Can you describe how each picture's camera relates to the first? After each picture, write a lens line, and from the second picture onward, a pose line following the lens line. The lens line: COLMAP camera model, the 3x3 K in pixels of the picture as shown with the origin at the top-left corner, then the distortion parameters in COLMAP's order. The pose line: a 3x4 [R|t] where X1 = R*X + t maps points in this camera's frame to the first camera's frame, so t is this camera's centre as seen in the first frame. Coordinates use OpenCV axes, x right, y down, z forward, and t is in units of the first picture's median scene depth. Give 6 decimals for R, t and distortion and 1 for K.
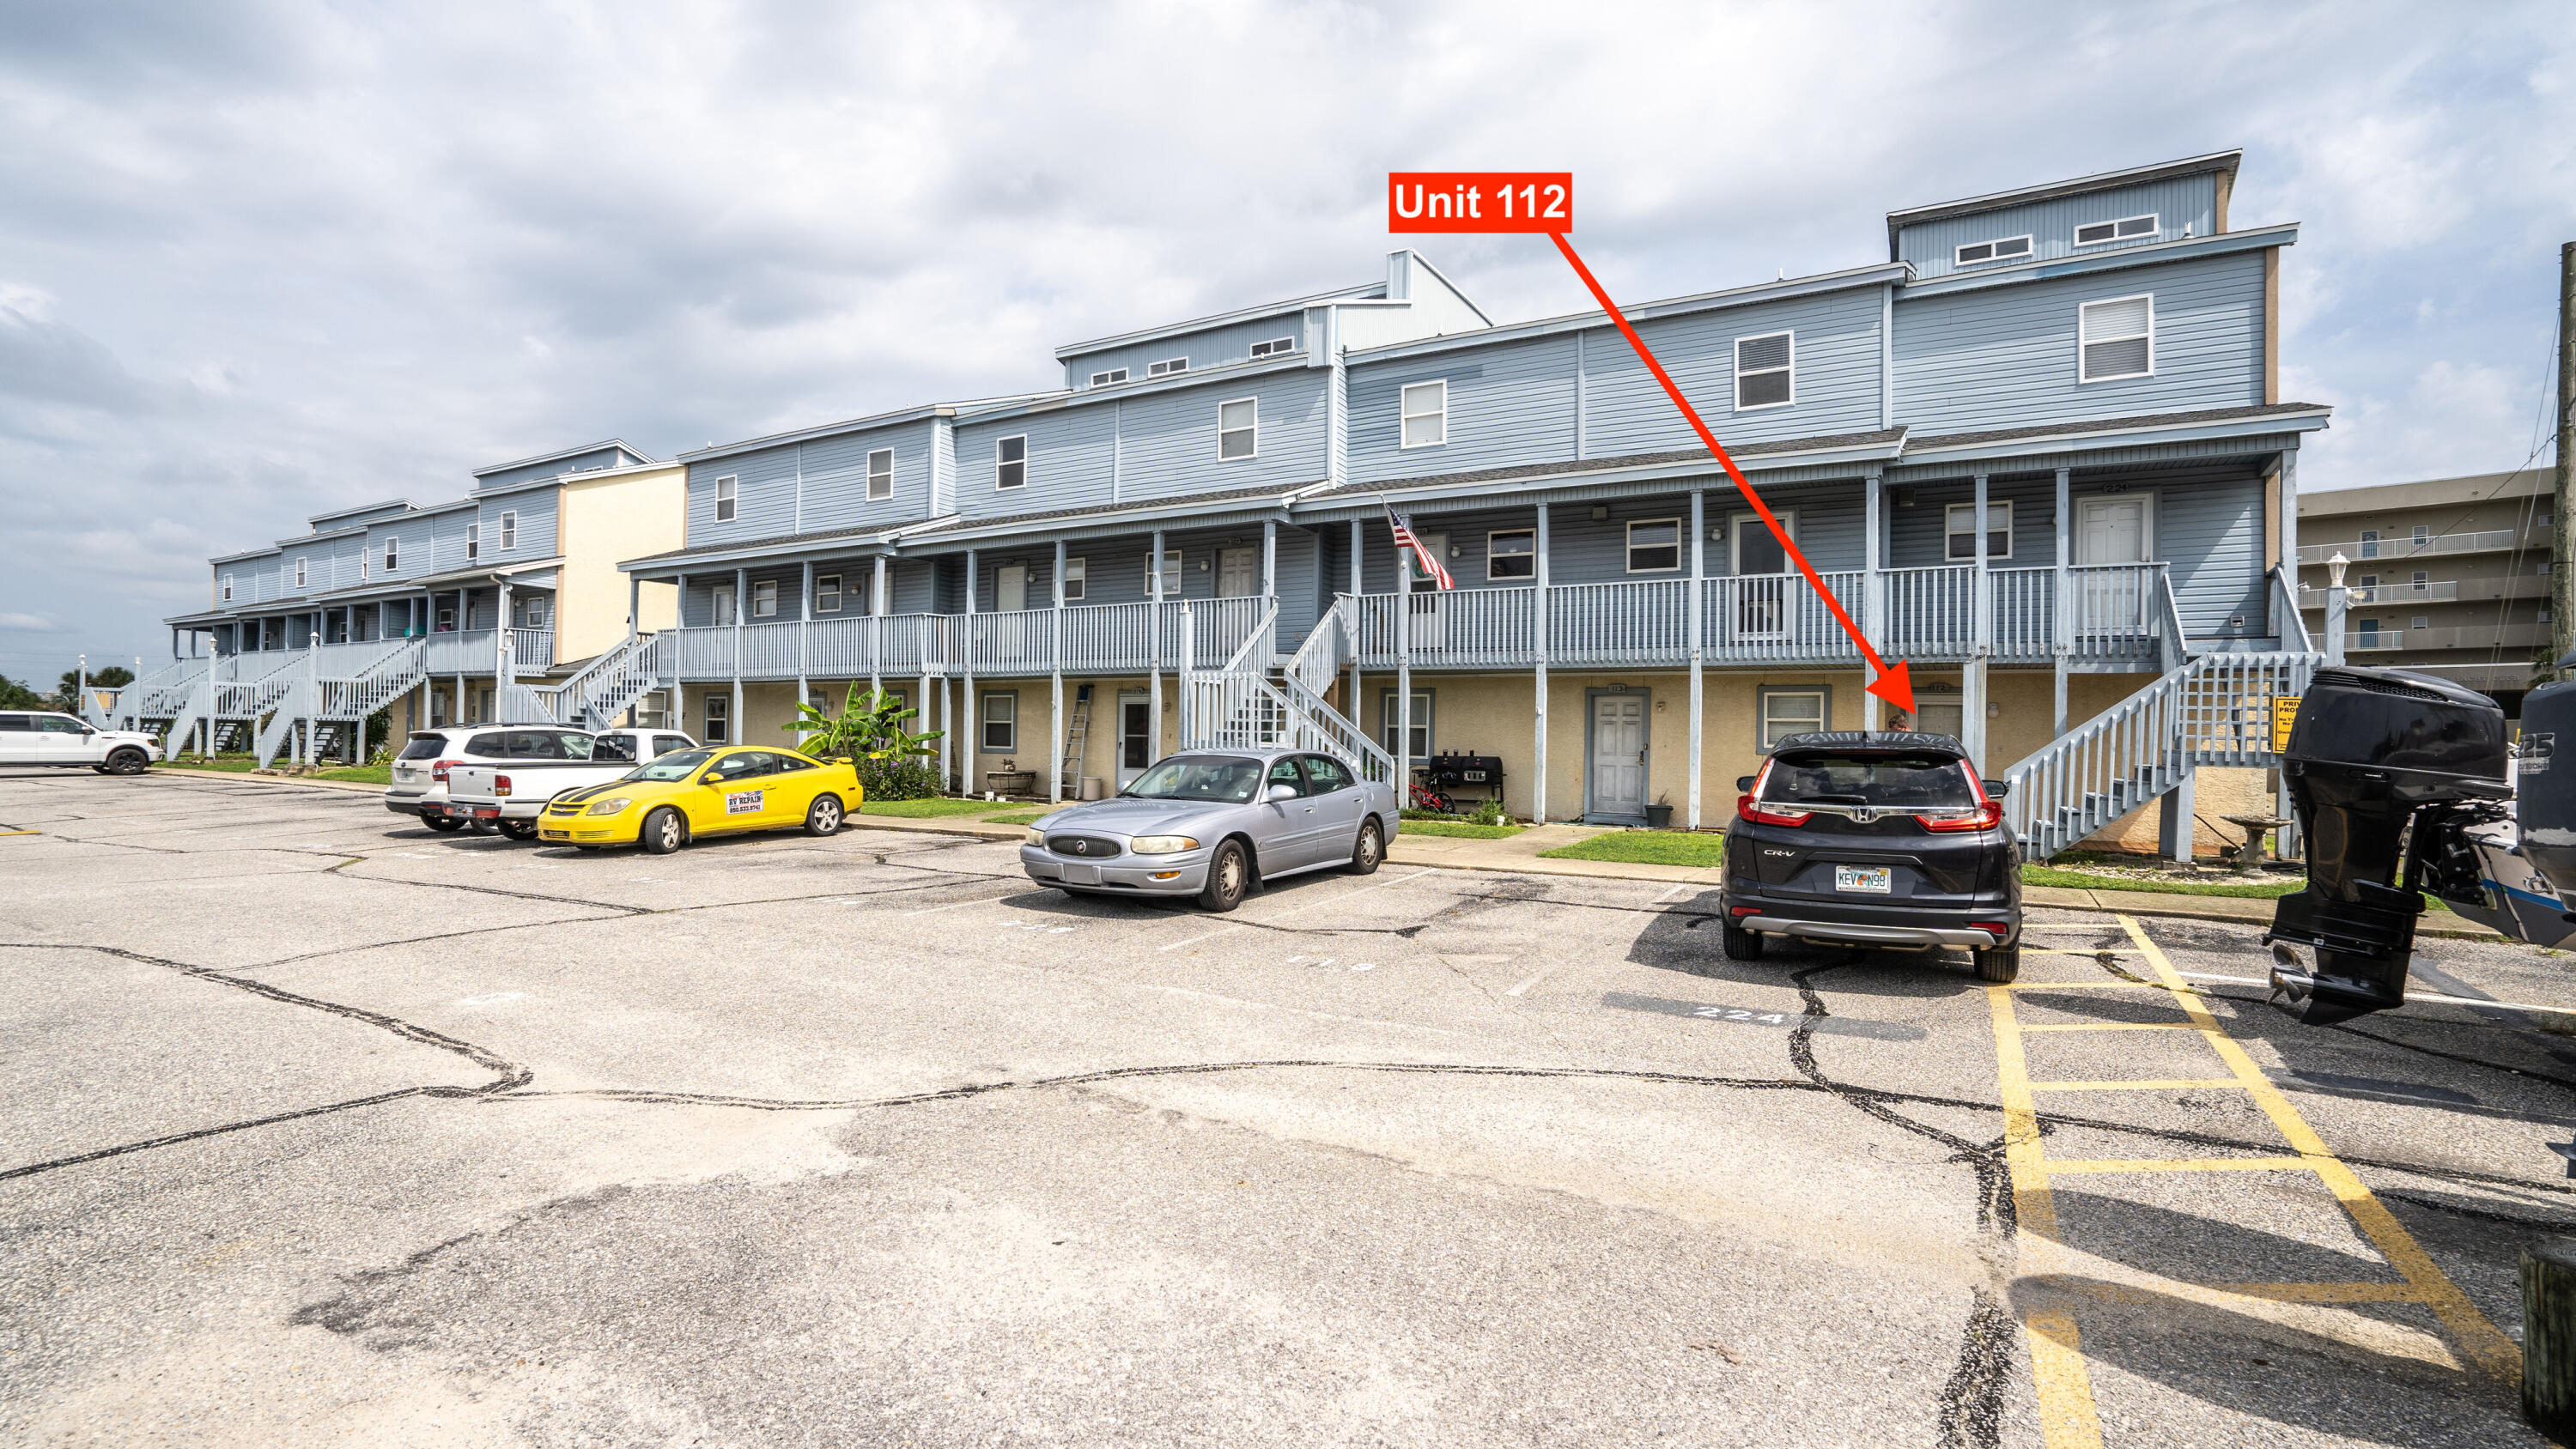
lens RADIAL K [[1277.8, 0, 1288.0], [0, 1277.8, 724.5], [0, 0, 1]] dist [-0.052668, 0.032753]
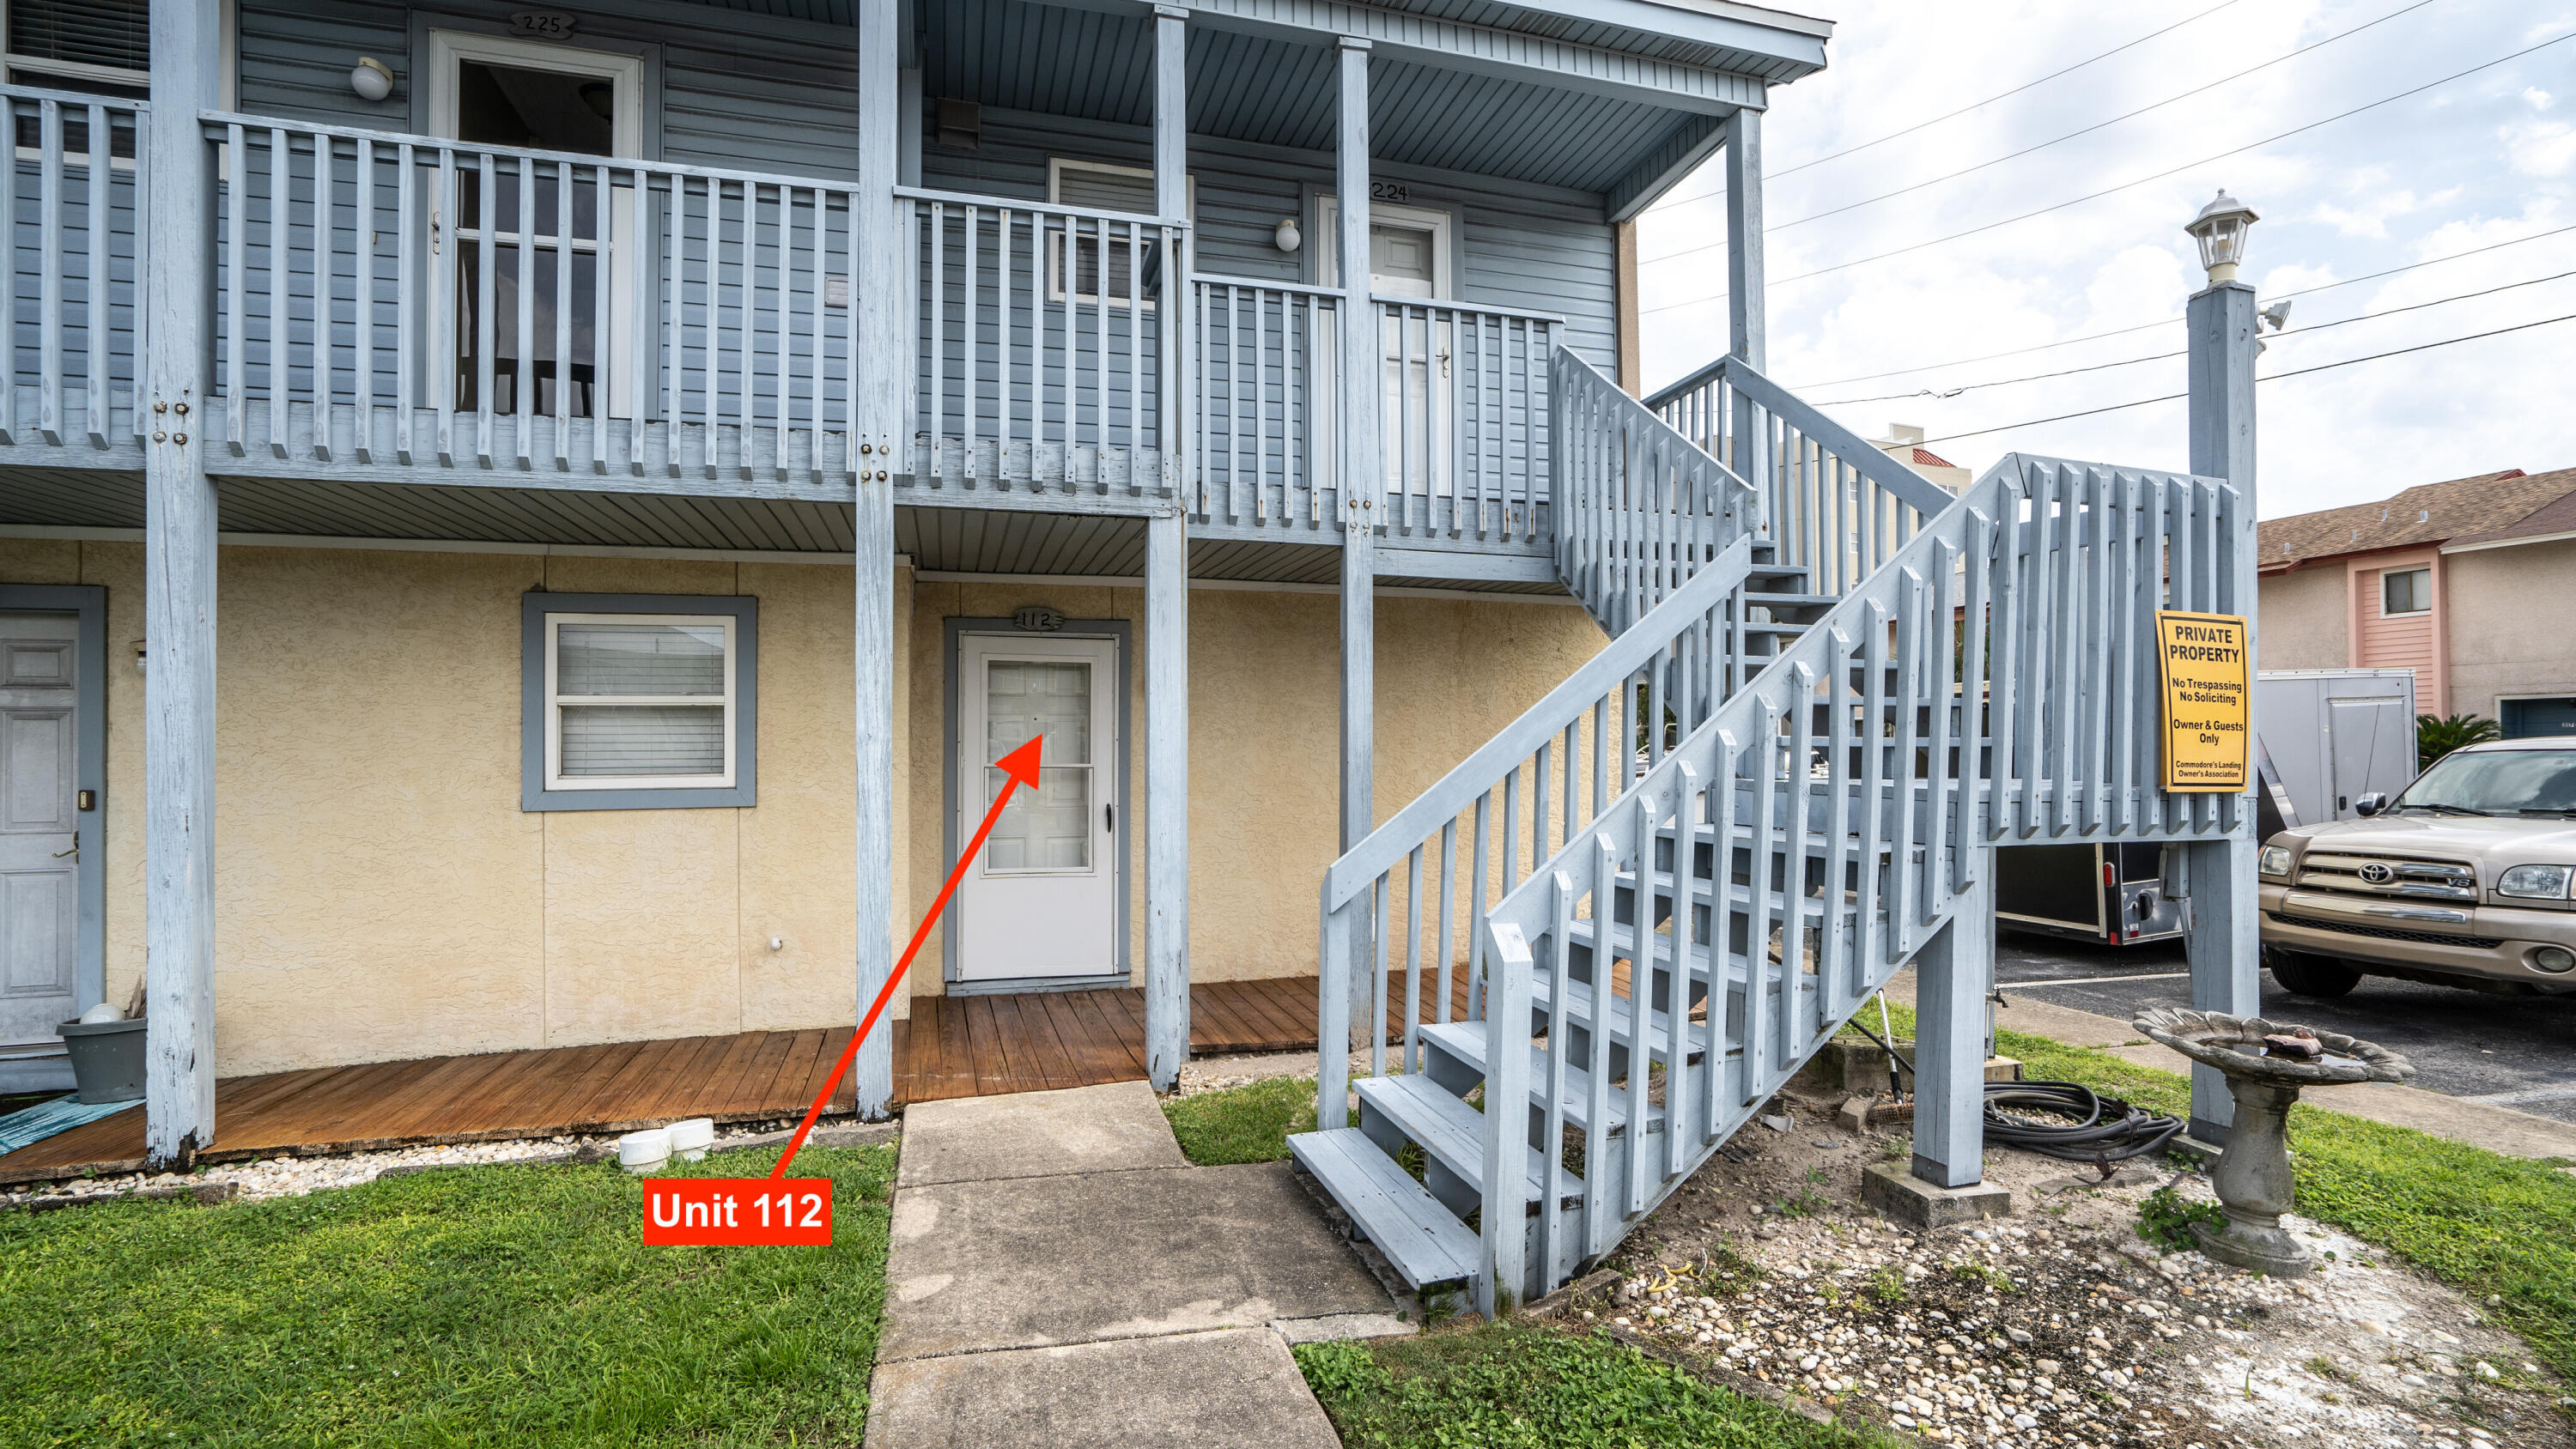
lens RADIAL K [[1277.8, 0, 1288.0], [0, 1277.8, 724.5], [0, 0, 1]] dist [-0.052668, 0.032753]
pose [[0.720291, -0.011328, 0.693579, 0.316954], [0.009020, 0.999935, 0.006964, 0.002142], [-0.693613, 0.001240, 0.720347, 0.703633]]
